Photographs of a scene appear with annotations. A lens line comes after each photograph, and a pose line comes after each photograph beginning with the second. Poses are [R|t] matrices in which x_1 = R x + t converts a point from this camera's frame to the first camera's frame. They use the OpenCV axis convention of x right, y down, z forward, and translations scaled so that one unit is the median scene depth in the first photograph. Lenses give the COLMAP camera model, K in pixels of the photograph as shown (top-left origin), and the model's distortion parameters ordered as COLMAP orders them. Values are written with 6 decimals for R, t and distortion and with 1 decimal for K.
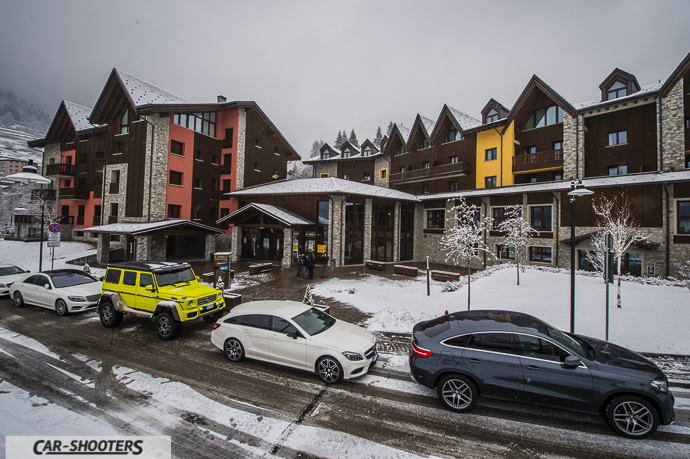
lens RADIAL K [[303.7, 0, 345.1], [0, 303.7, 220.9], [0, 0, 1]] dist [-0.001287, -0.000174]
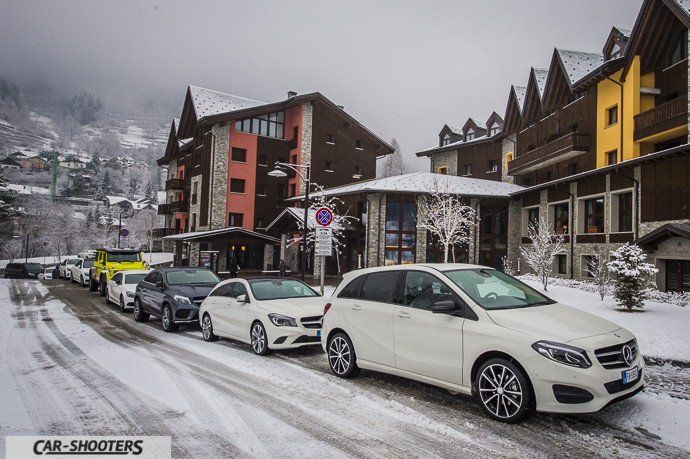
lens RADIAL K [[462.8, 0, 345.0], [0, 462.8, 229.5], [0, 0, 1]] dist [0.033919, -0.000990]
pose [[0.864451, -0.016212, -0.502455, 0.472390], [0.001651, 0.999566, -0.029411, 0.042701], [0.502714, 0.024594, 0.864103, -0.109743]]
